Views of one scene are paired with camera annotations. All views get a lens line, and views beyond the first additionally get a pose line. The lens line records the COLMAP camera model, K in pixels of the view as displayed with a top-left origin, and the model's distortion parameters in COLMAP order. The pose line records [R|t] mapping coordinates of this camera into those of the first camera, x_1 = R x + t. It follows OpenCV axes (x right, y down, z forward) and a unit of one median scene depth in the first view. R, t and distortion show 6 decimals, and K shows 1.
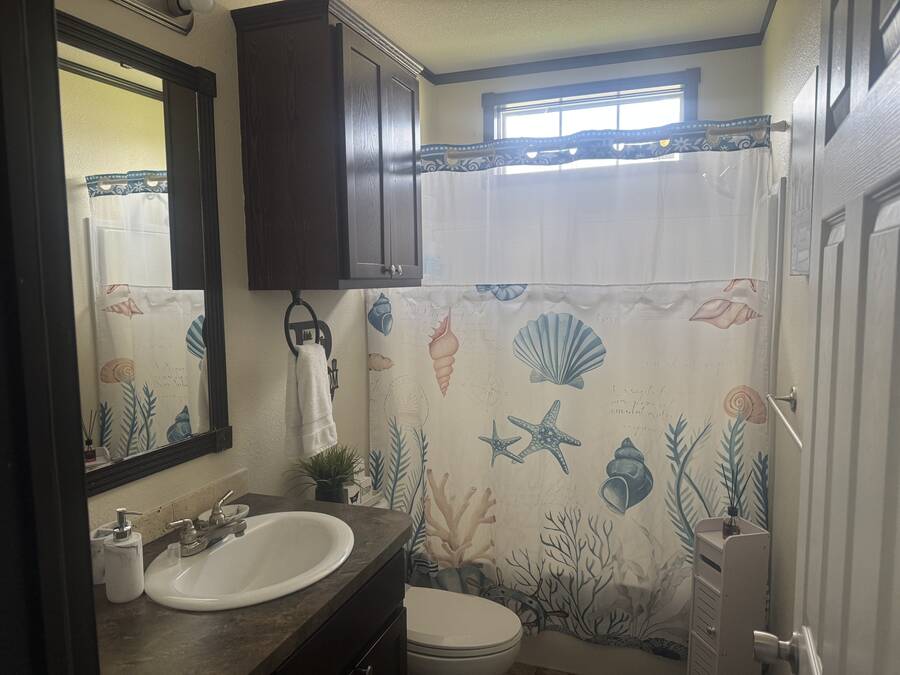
lens RADIAL K [[629.3, 0, 450.0], [0, 629.3, 337.5], [0, 0, 1]] dist [0.059418, -0.121907]
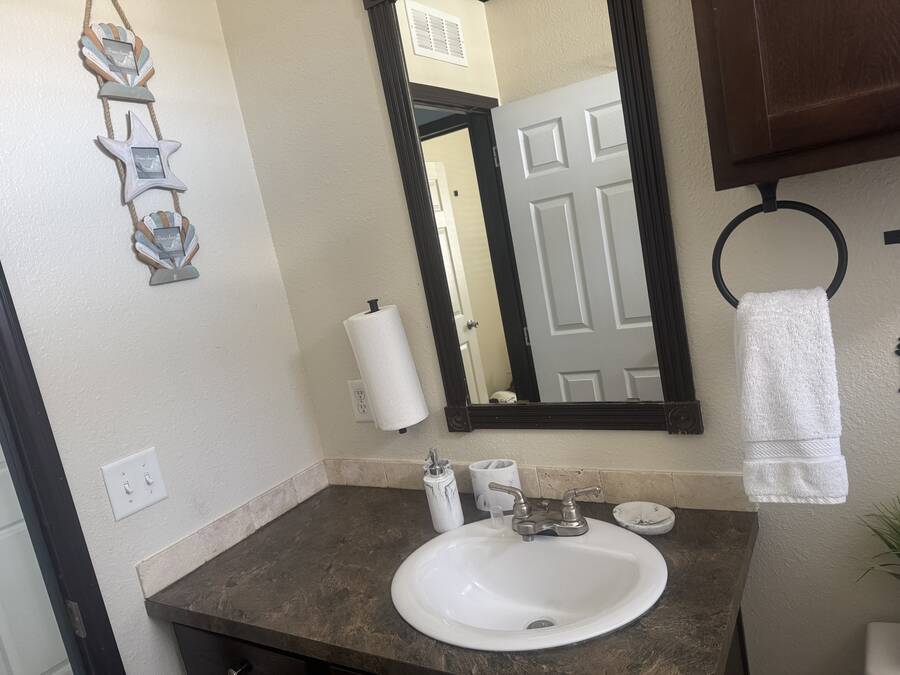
lens RADIAL K [[629.3, 0, 450.0], [0, 629.3, 337.5], [0, 0, 1]] dist [0.059418, -0.121907]
pose [[-0.189520, 0.204814, -0.960278, 0.360130], [0.112620, 0.976082, 0.185958, -0.087673], [0.975397, -0.072904, -0.208054, 0.965566]]
